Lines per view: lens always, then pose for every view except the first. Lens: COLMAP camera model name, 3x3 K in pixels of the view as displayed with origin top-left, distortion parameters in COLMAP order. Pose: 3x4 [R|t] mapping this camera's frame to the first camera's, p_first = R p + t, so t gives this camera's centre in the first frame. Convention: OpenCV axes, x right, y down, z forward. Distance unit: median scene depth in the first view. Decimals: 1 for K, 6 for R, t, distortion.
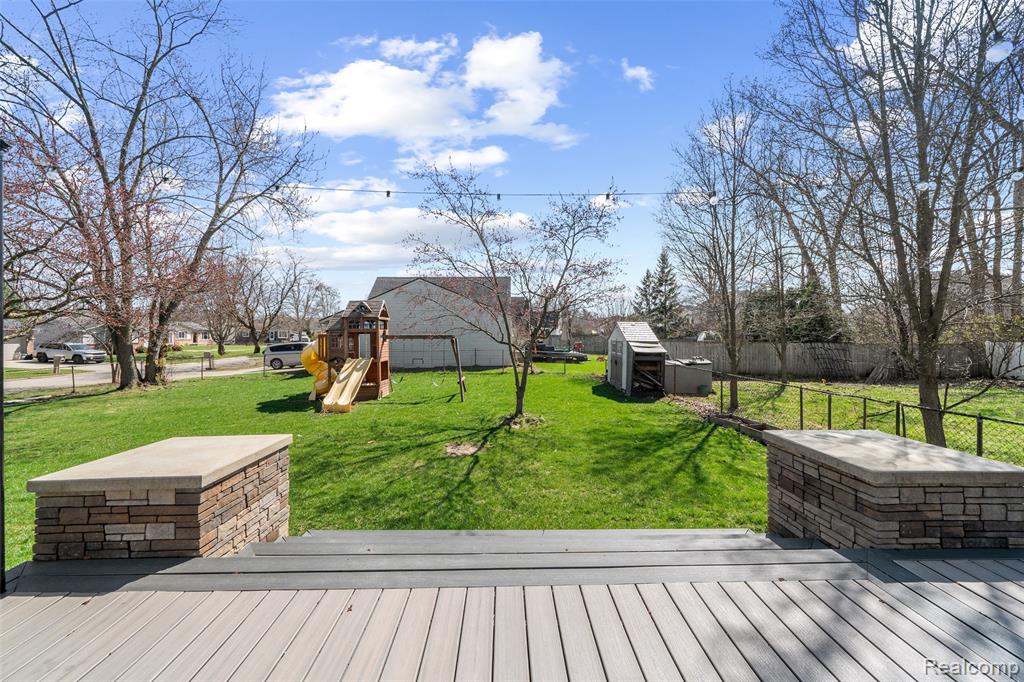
lens RADIAL K [[368.4, 0, 513.2], [0, 368.4, 331.0], [0, 0, 1]] dist [-0.008314, -0.000003]
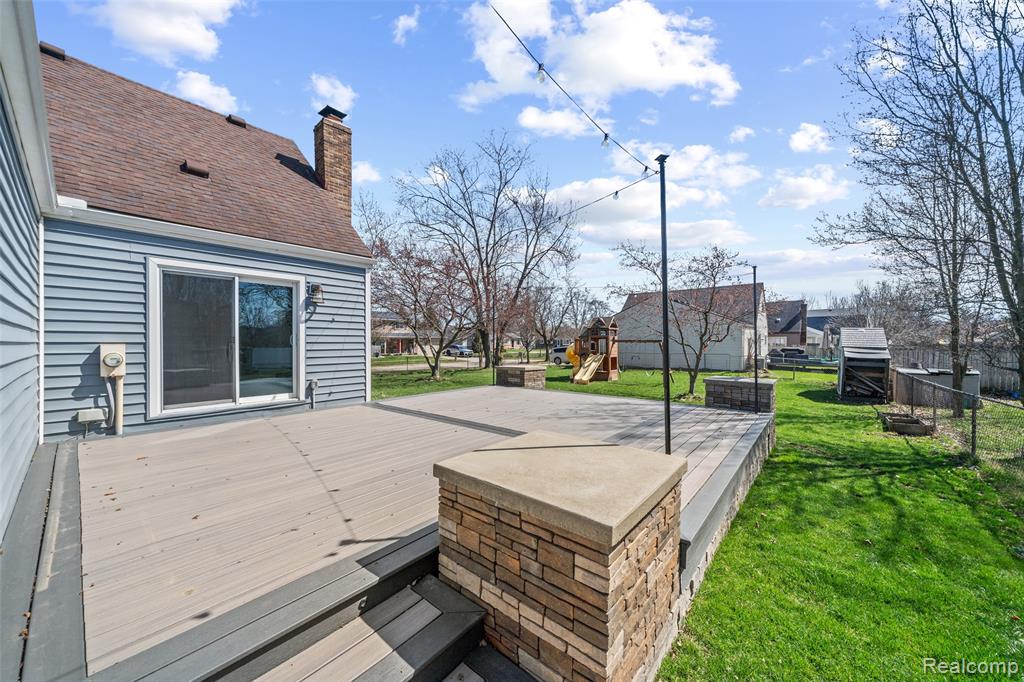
lens RADIAL K [[365.7, 0, 512.0], [0, 365.7, 341.0], [0, 0, 1]] dist [-0.000054, 0.000008]
pose [[0.756114, 0.004639, -0.654424, 0.236132], [-0.003419, 0.999989, 0.003138, 0.010066], [0.654431, -0.000135, 0.756122, -0.301333]]
